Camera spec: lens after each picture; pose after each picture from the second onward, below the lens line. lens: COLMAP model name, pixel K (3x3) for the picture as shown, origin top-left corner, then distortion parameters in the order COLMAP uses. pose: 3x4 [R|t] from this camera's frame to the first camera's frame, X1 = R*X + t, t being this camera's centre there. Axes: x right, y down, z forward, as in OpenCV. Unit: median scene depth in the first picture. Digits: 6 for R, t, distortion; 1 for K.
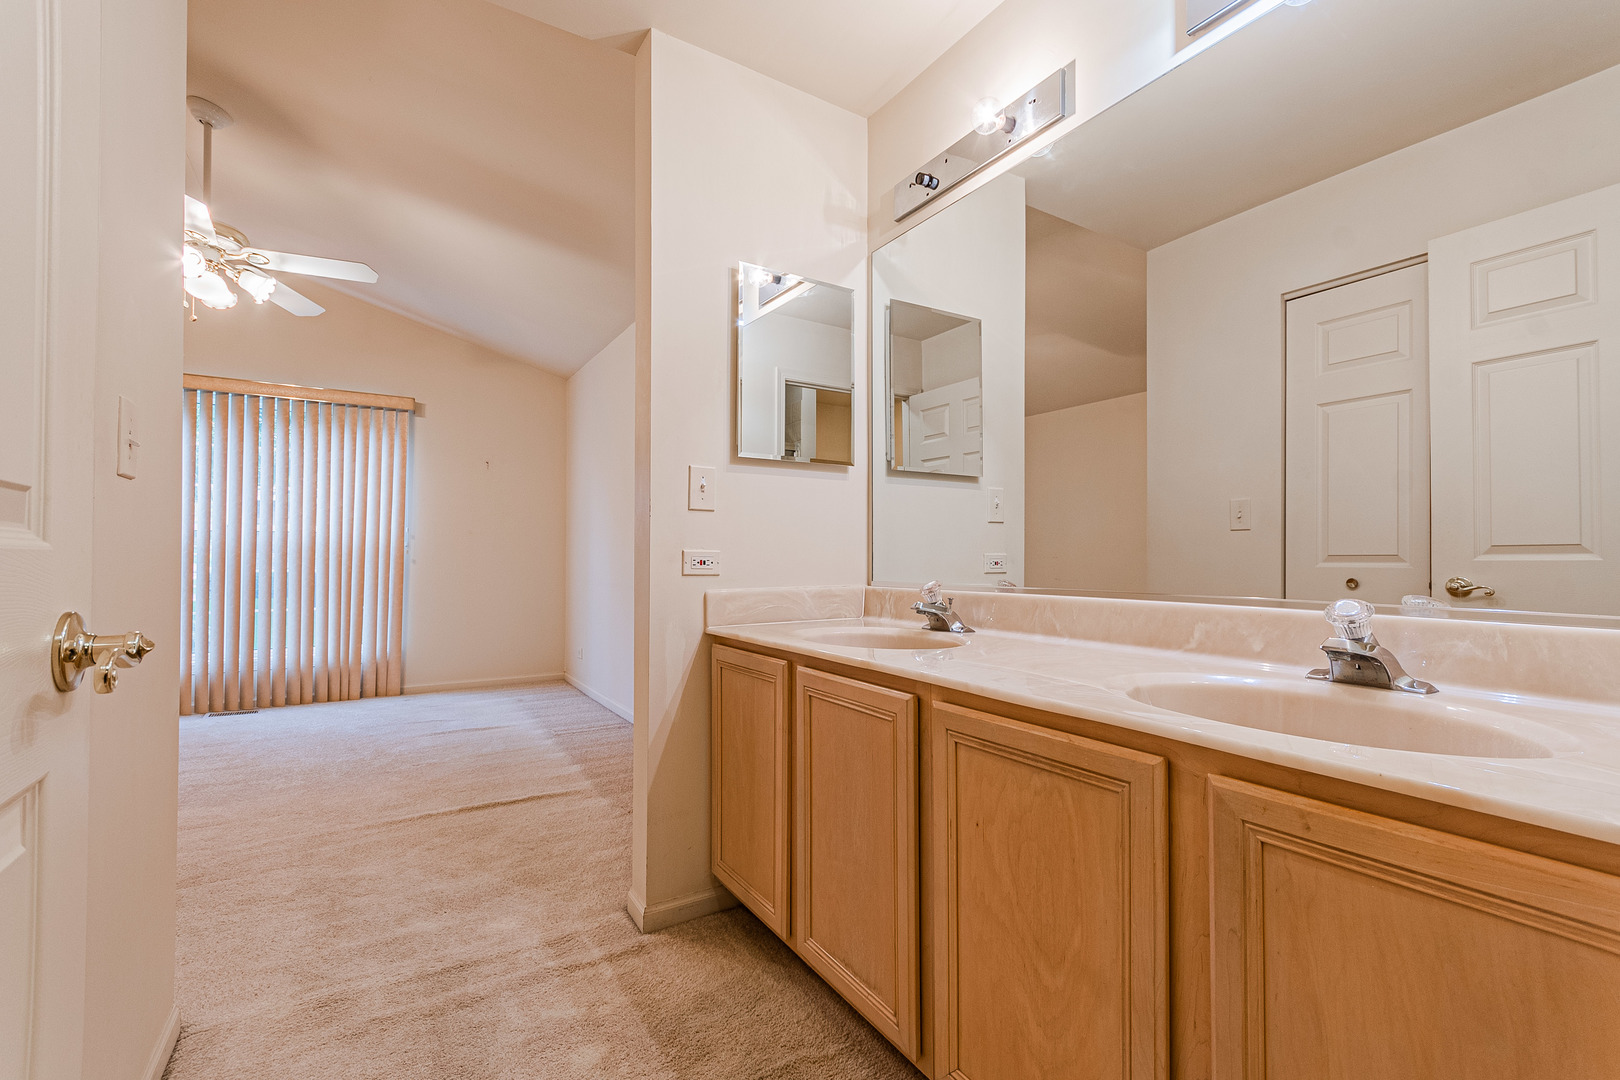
lens RADIAL K [[713.1, 0, 809.9], [0, 713.1, 545.2], [0, 0, 1]] dist [0.002038, -0.000282]
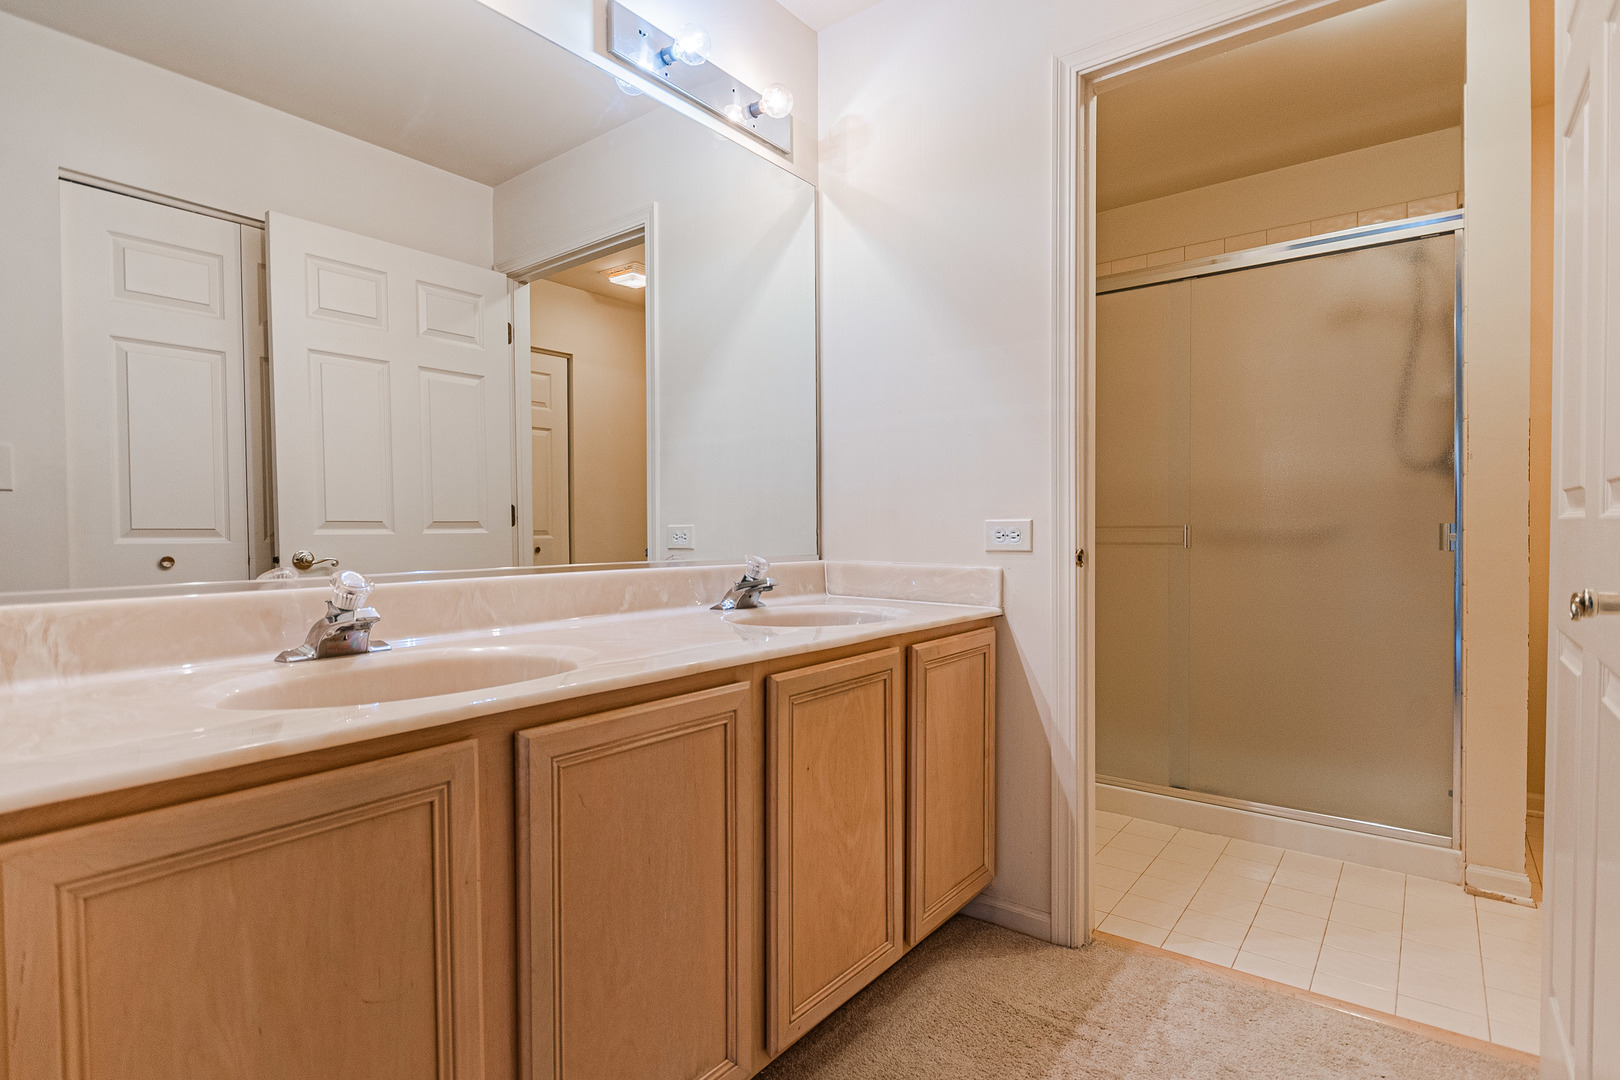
lens RADIAL K [[798.2, 0, 806.3], [0, 798.2, 544.0], [0, 0, 1]] dist [0.011797, 0.000379]
pose [[-0.349178, -0.015175, 0.936934, -0.742289], [-0.012495, 0.999855, 0.011538, 0.020917], [-0.936973, -0.007678, -0.349317, 1.151286]]
